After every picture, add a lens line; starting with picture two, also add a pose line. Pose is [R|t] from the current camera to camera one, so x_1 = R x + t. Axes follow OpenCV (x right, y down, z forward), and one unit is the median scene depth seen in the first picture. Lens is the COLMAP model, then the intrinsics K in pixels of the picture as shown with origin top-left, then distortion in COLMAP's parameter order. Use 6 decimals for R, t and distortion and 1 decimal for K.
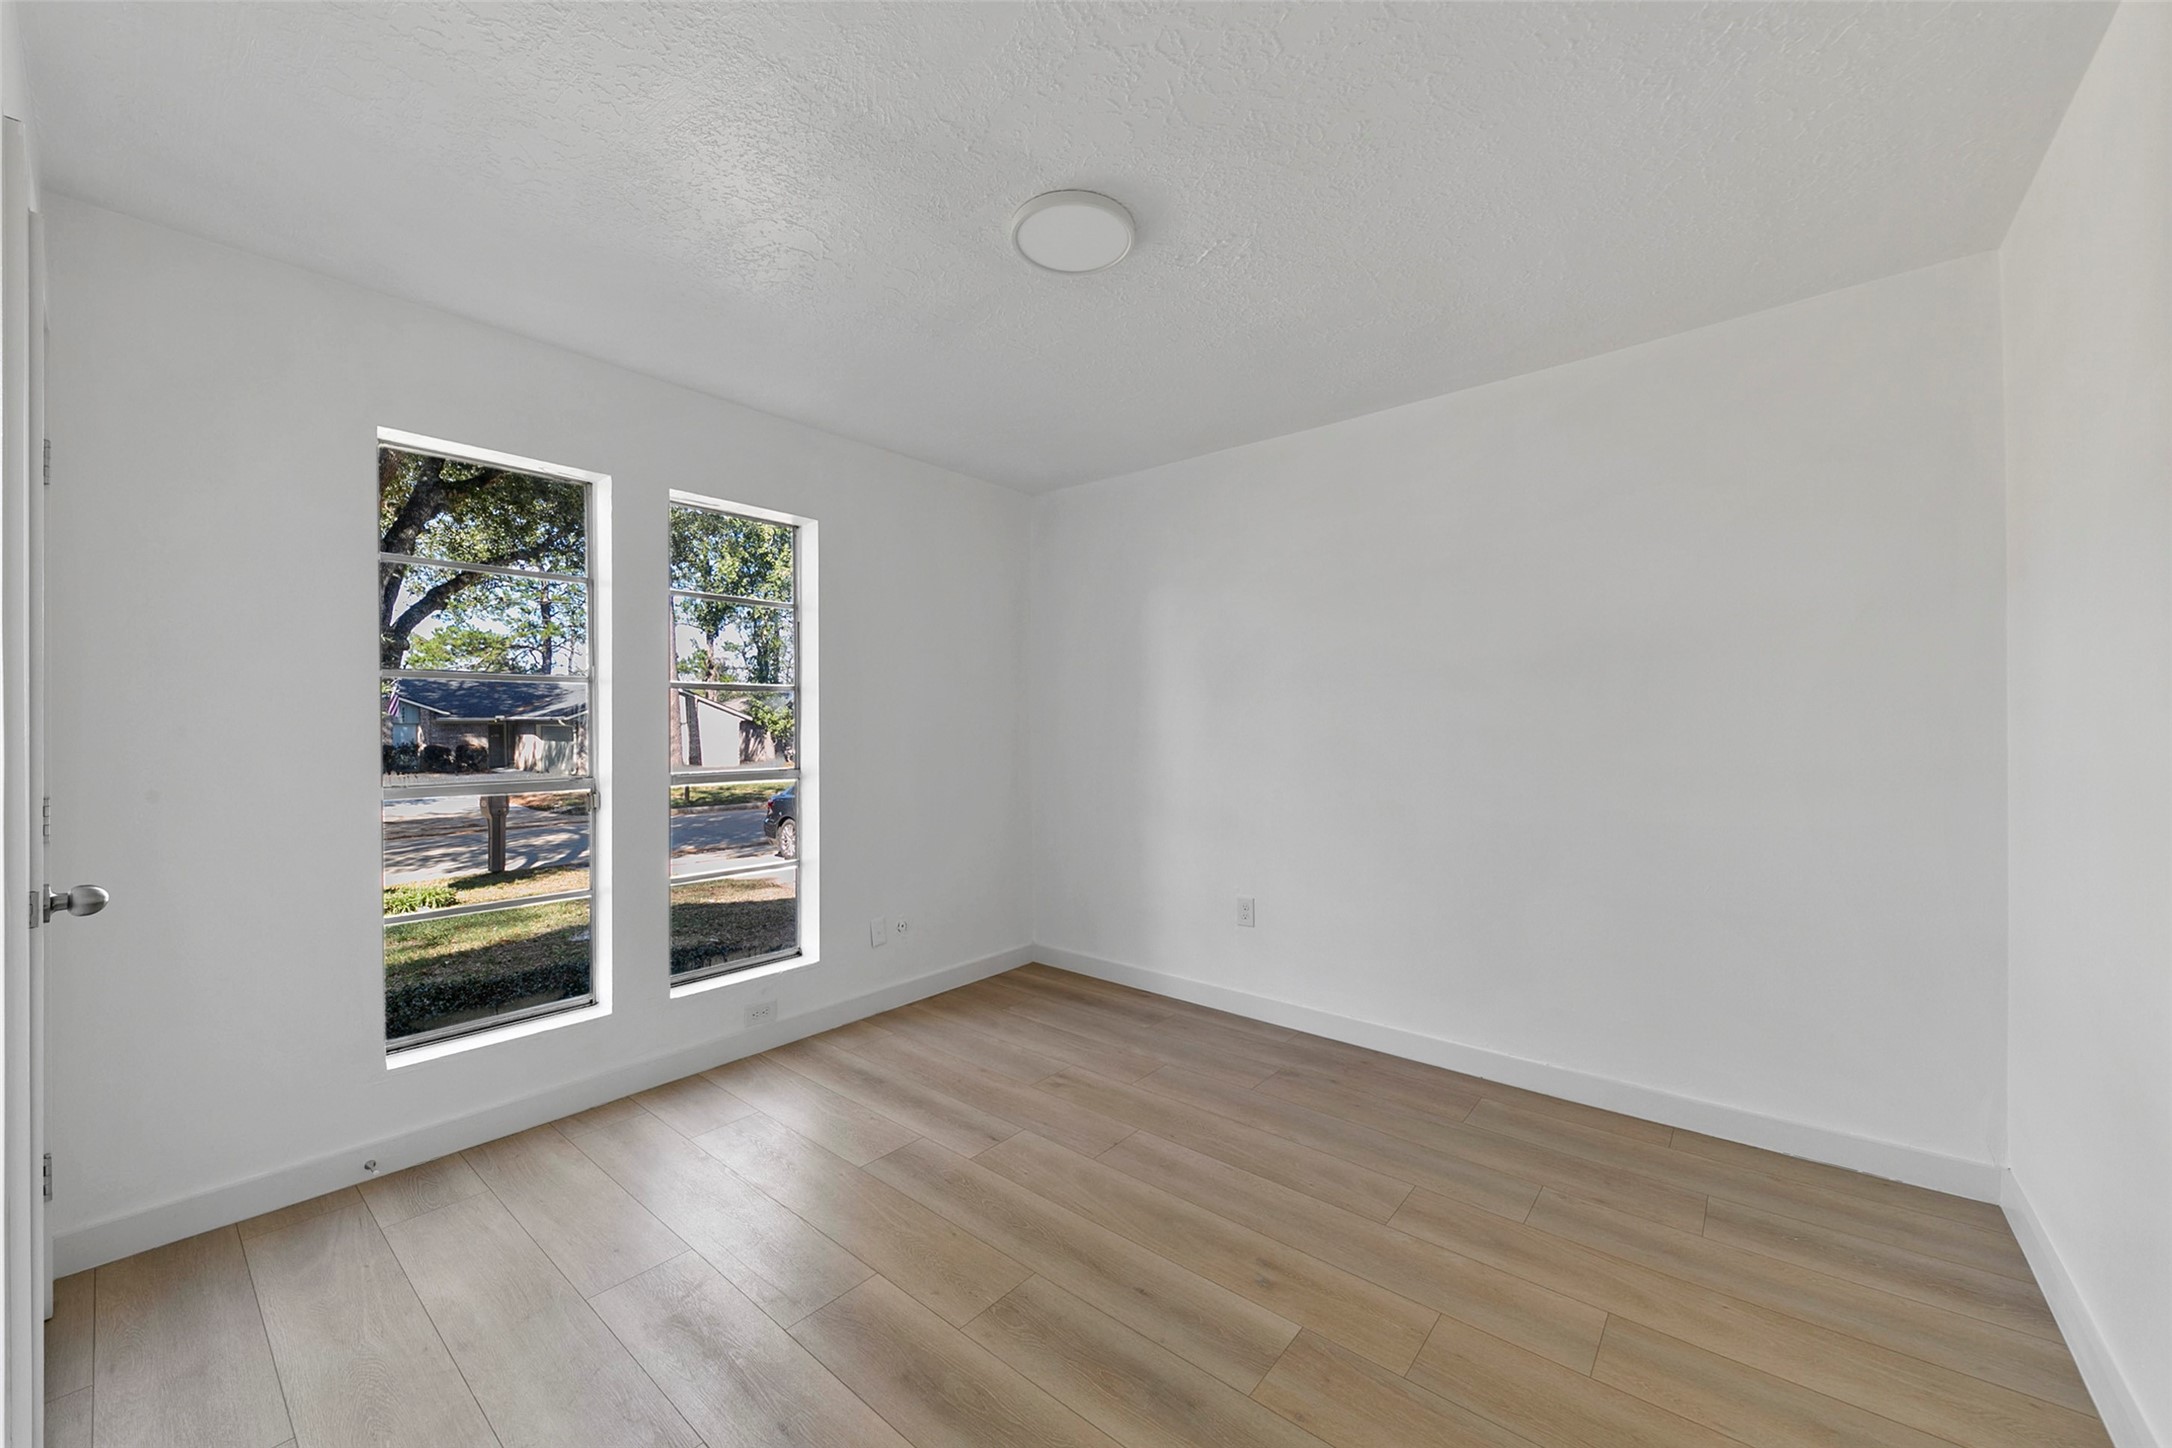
lens RADIAL K [[809.4, 0, 1099.9], [0, 809.4, 721.4], [0, 0, 1]] dist [0.001093, -0.000403]
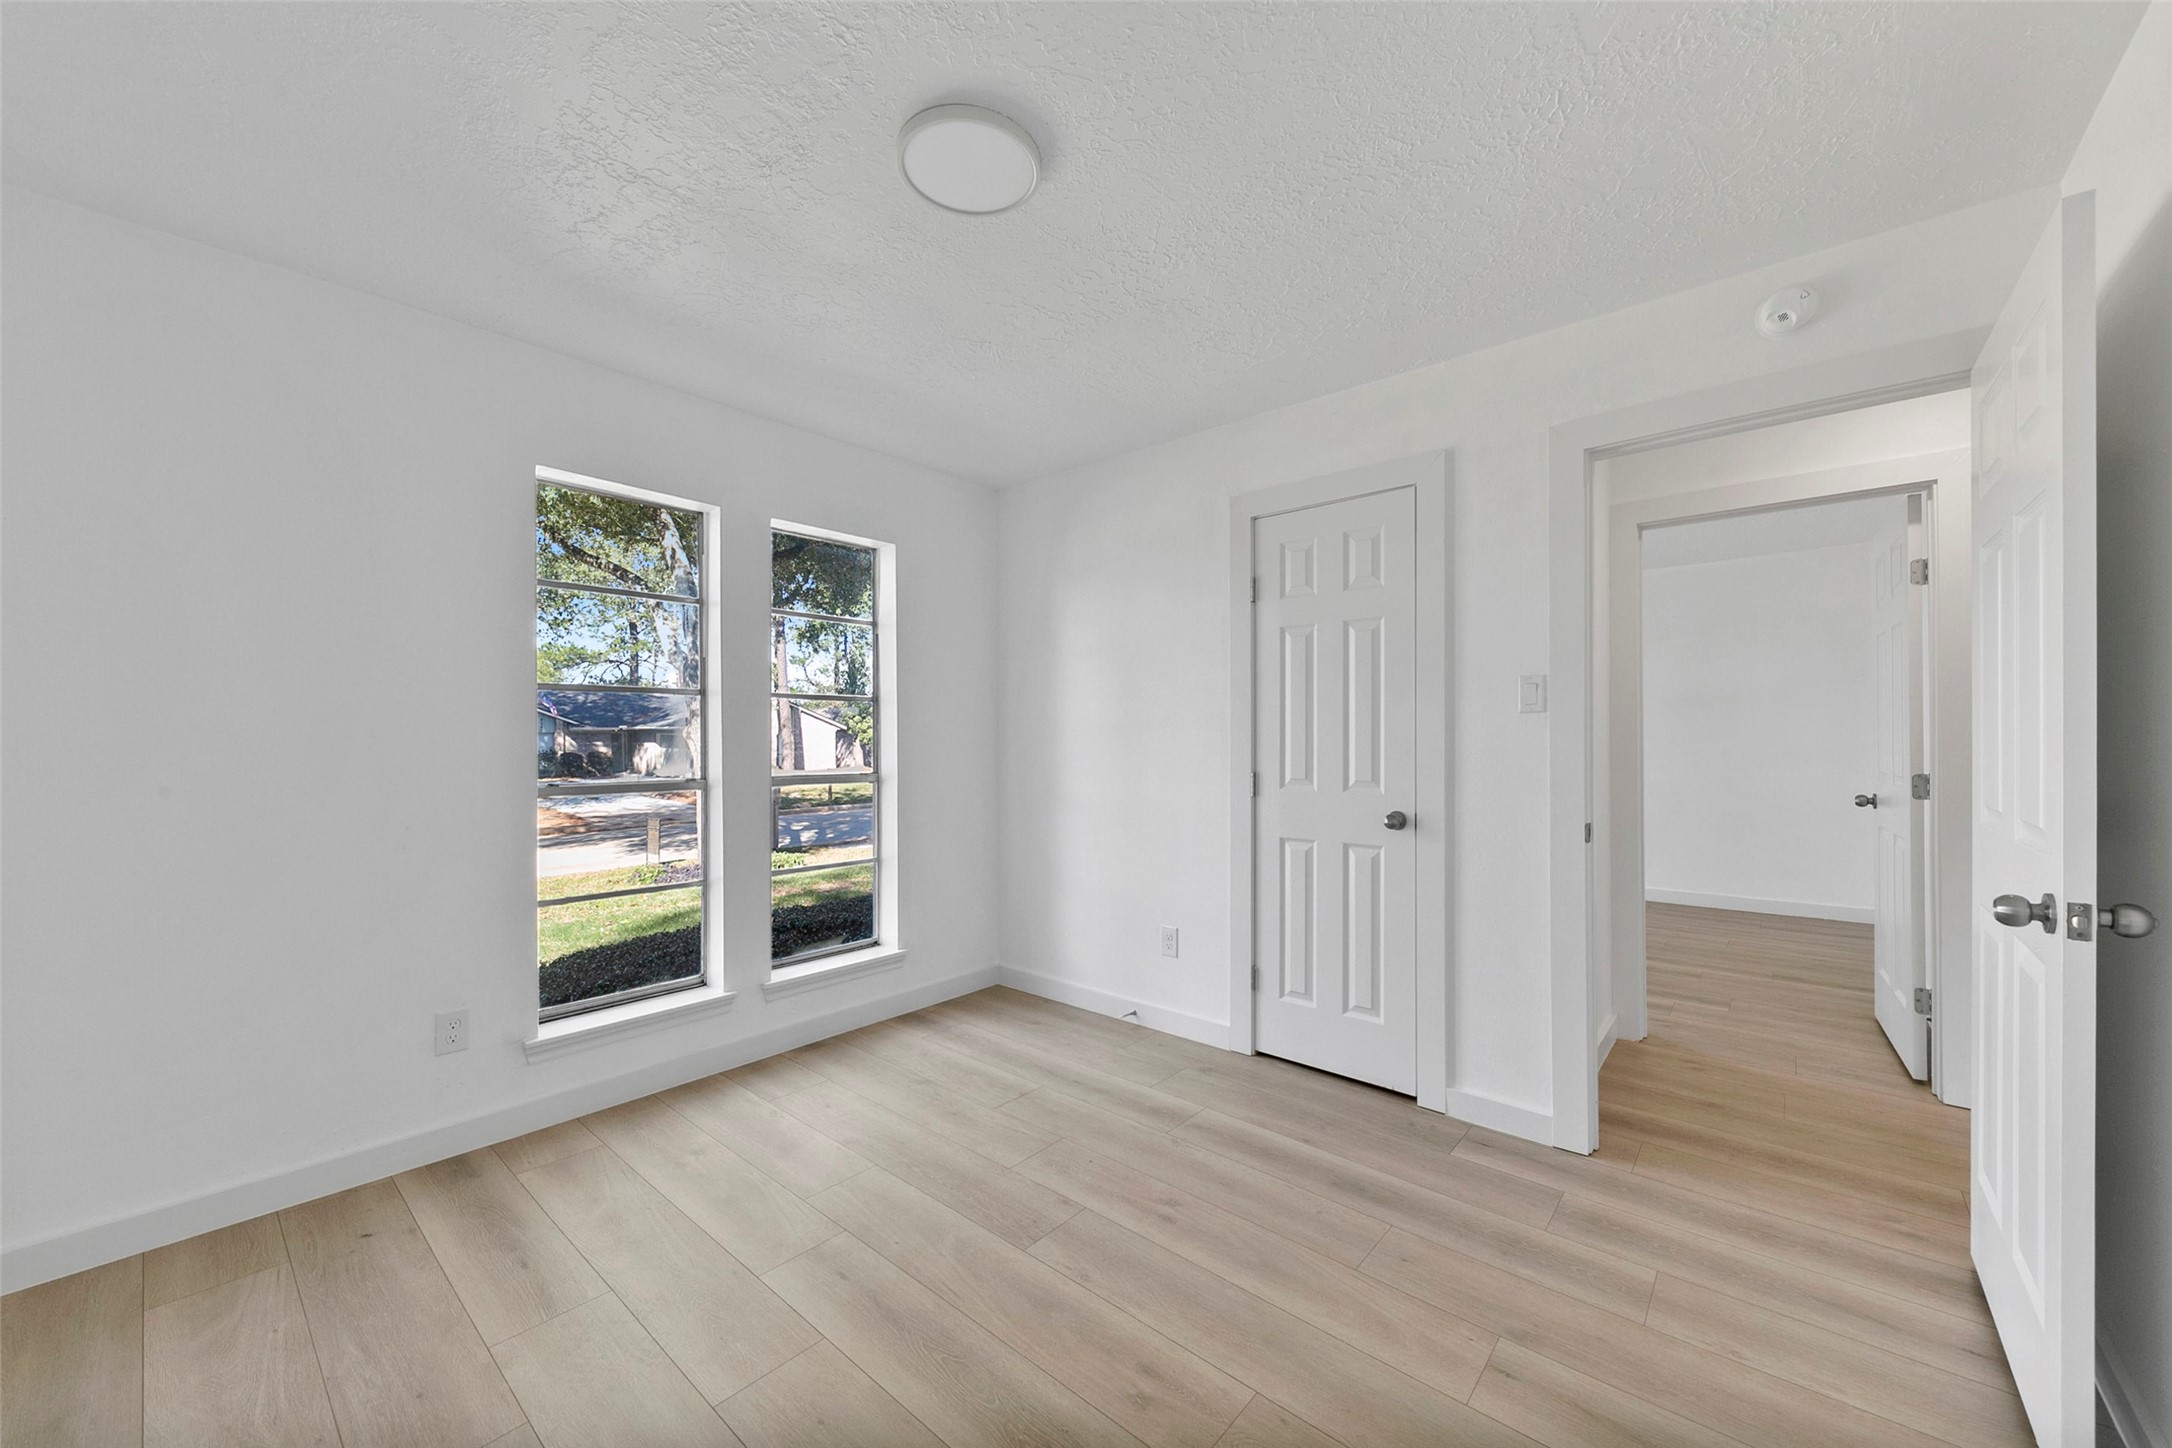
lens RADIAL K [[809.4, 0, 1085.1], [0, 809.4, 737.6], [0, 0, 1]] dist [0.001093, -0.000403]
pose [[0.999738, -0.000835, -0.022892, -0.079581], [0.001057, 0.999953, 0.009677, -0.000110], [0.022883, -0.009699, 0.999691, -0.095484]]
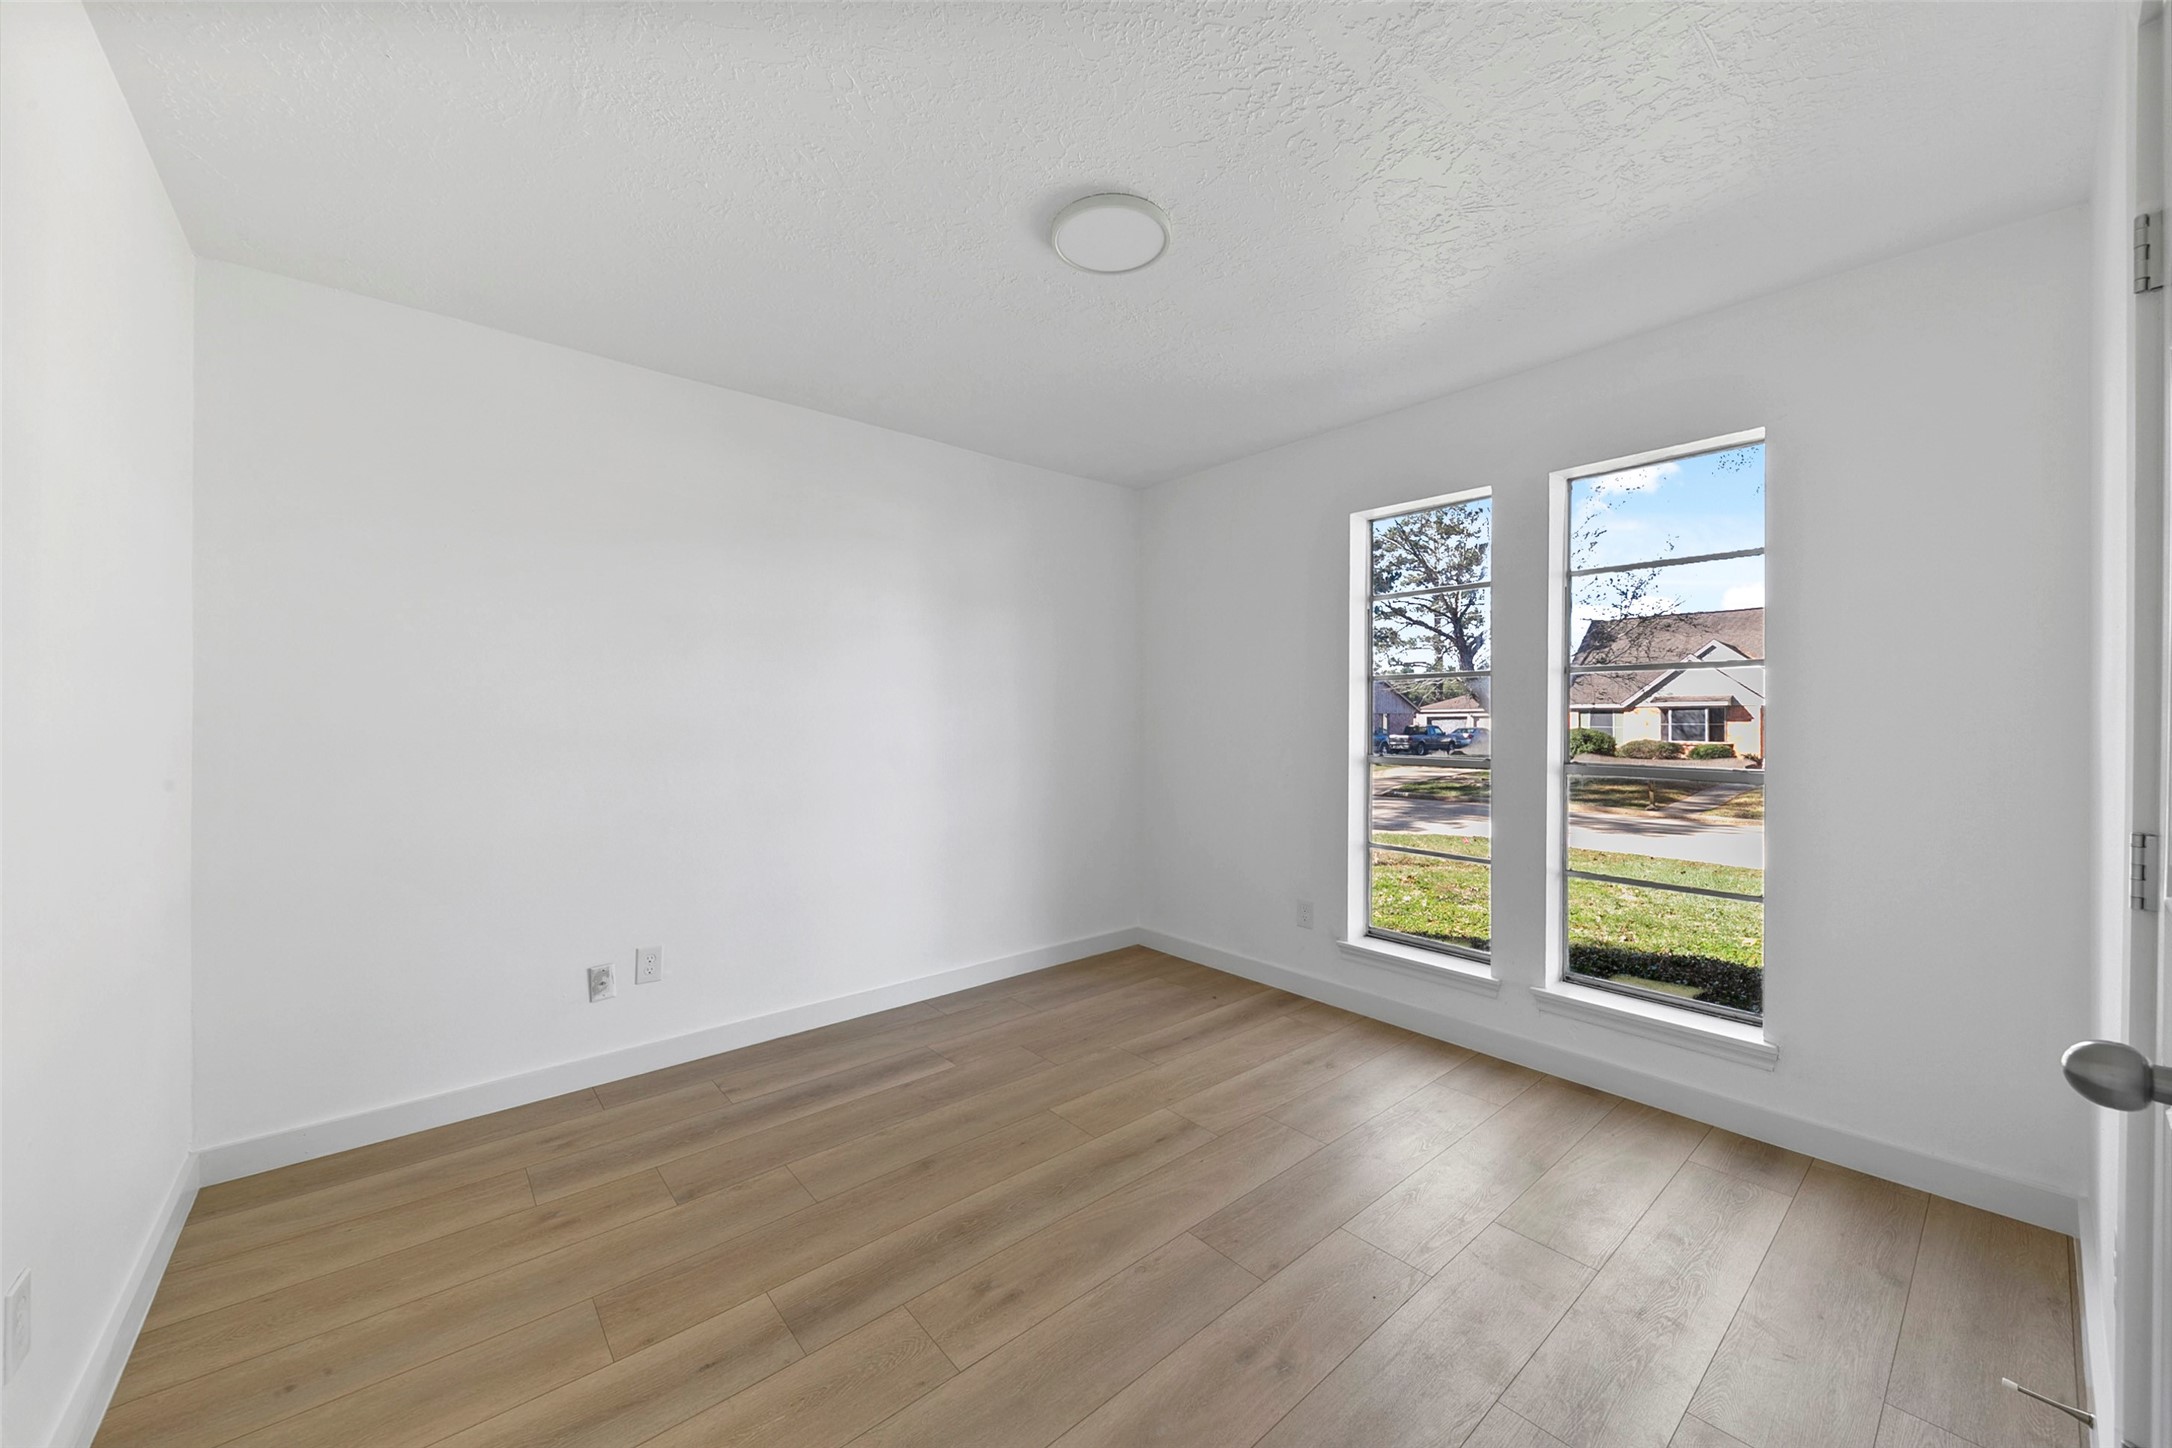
lens RADIAL K [[809.4, 0, 1098.2], [0, 809.4, 718.5], [0, 0, 1]] dist [0.001093, -0.000403]
pose [[-0.171855, 0.003235, -0.985117, 0.624658], [0.007408, 0.999971, 0.001991, 0.004293], [0.985094, -0.006956, -0.171874, 0.729511]]
